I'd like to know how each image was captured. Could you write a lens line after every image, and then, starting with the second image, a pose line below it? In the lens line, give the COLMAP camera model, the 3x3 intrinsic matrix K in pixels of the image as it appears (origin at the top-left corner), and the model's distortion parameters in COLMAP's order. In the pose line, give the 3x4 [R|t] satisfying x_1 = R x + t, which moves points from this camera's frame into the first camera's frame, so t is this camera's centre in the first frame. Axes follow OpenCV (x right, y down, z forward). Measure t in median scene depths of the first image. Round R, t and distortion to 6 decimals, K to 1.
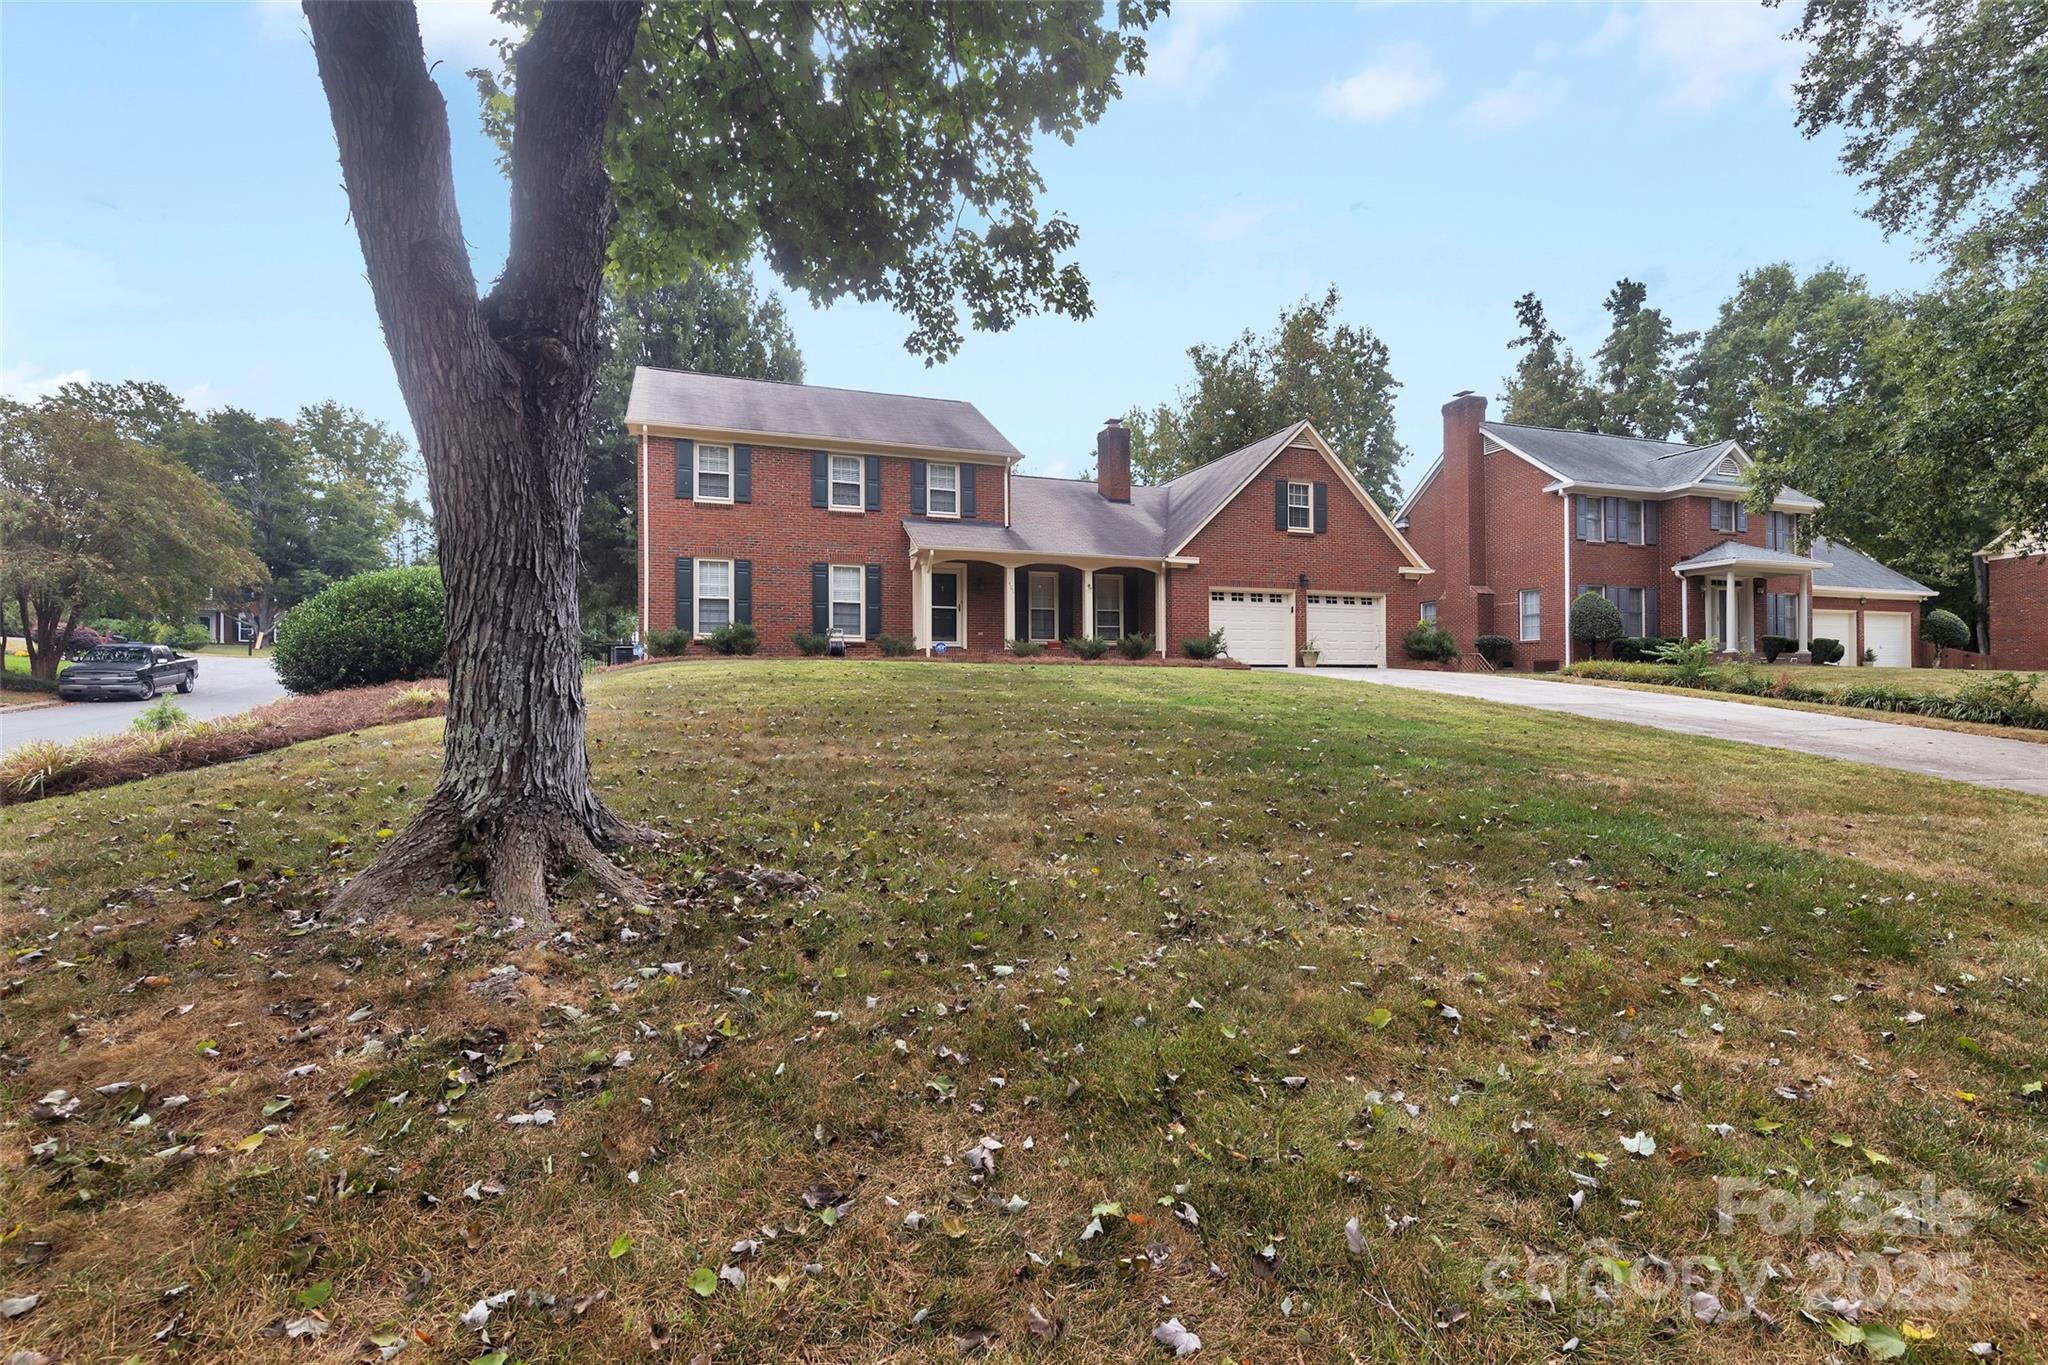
lens RADIAL K [[932.0, 0, 1006.7], [0, 932.0, 688.8], [0, 0, 1]] dist [0.007052, -0.001185]
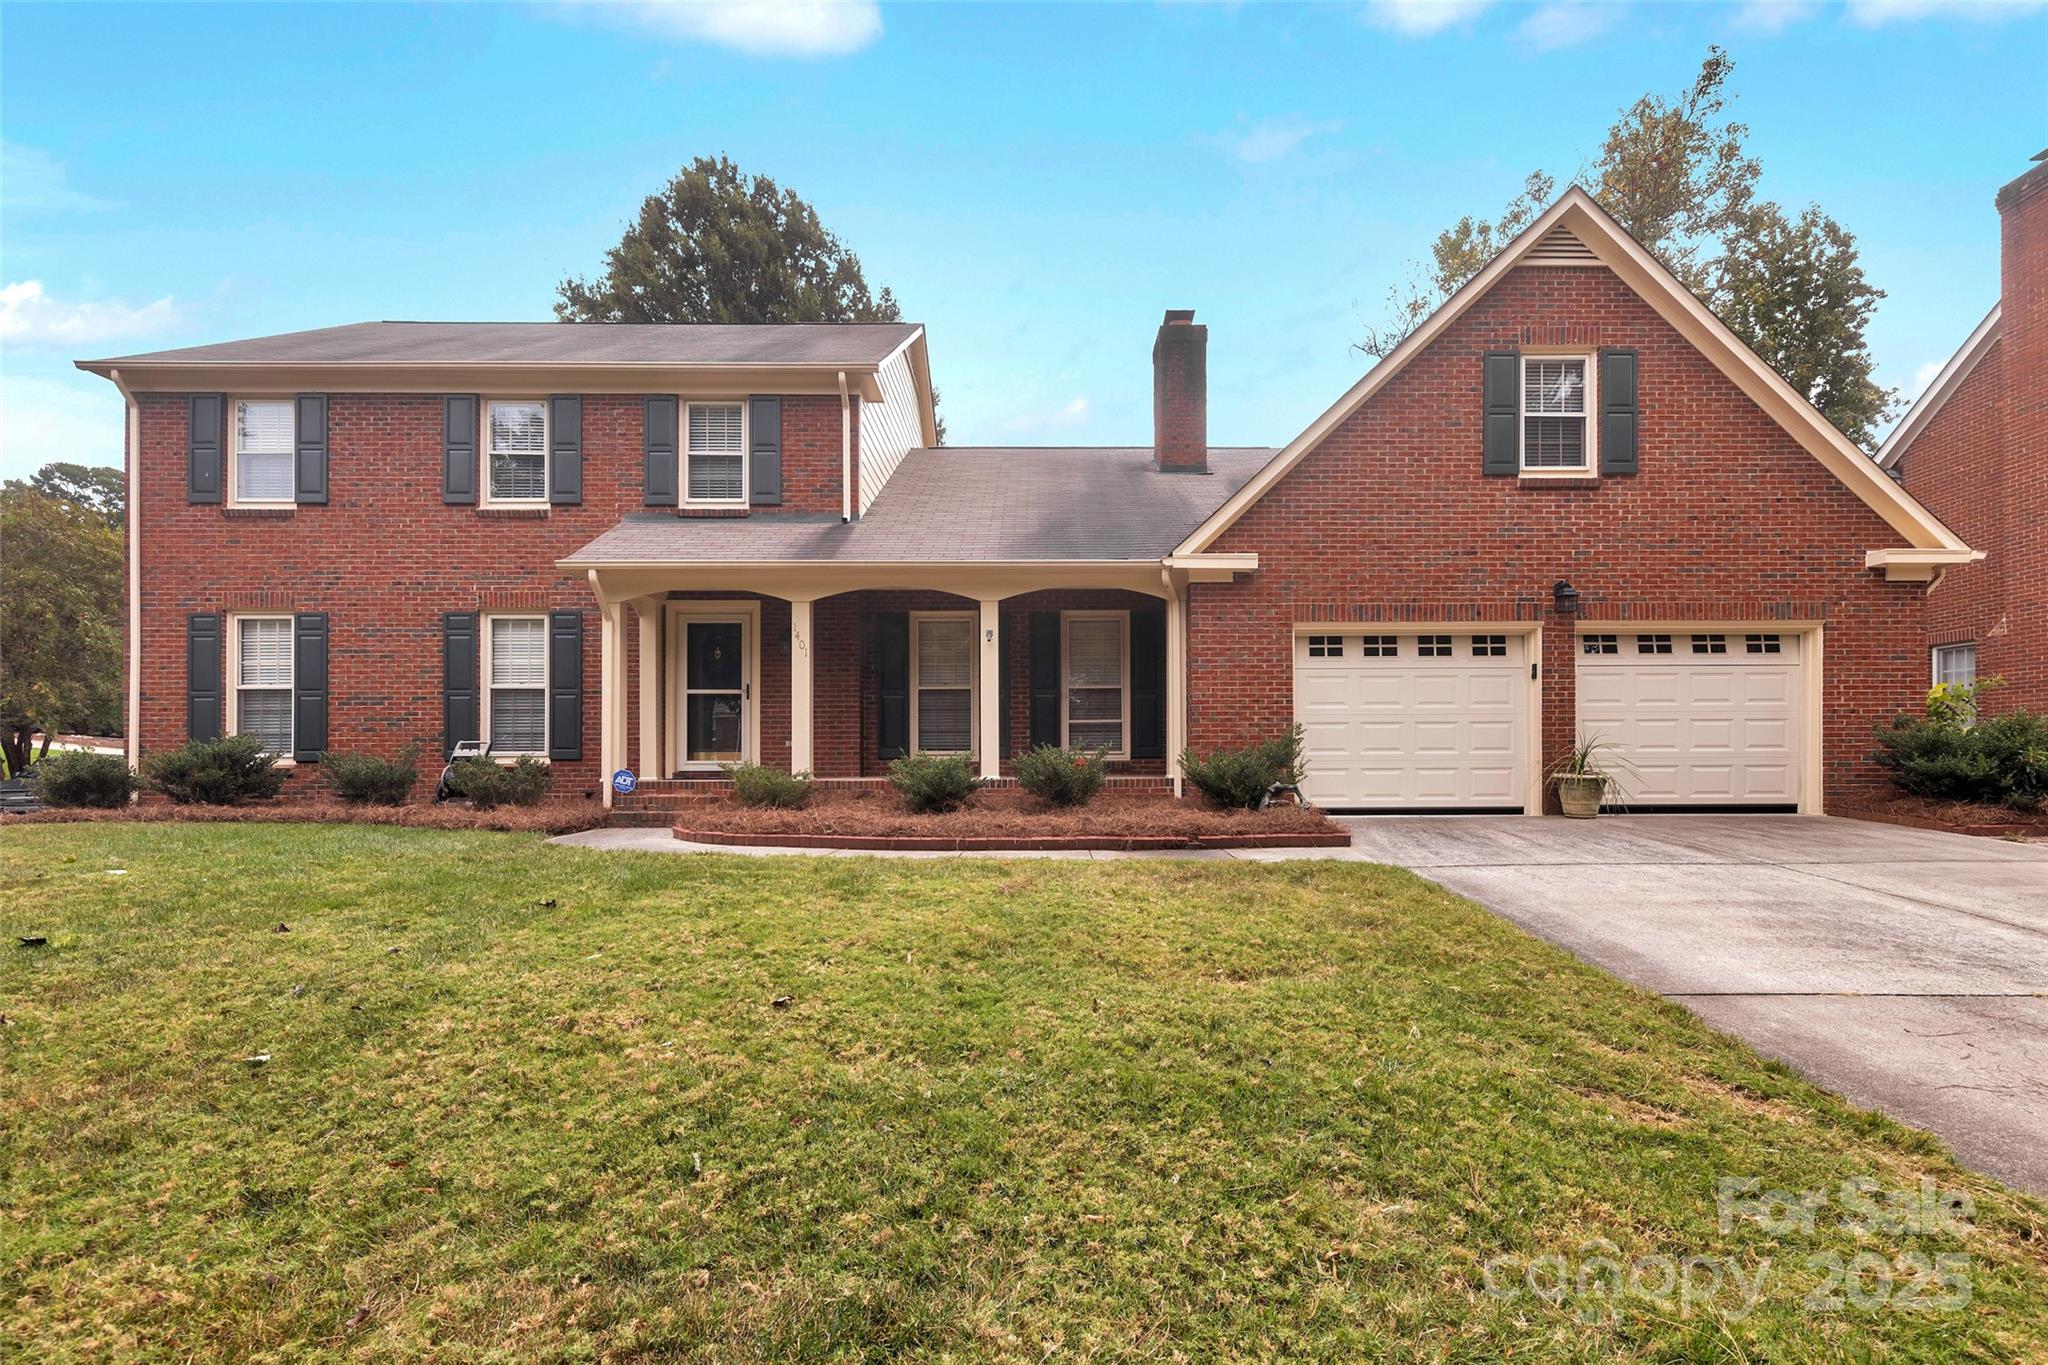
lens RADIAL K [[932.0, 0, 1024.7], [0, 932.0, 770.9], [0, 0, 1]] dist [0.007052, -0.001185]
pose [[0.942124, 0.000993, -0.335262, 0.234174], [0.001097, 0.999981, 0.006045, -0.044688], [0.335262, -0.006063, 0.942105, 0.544800]]
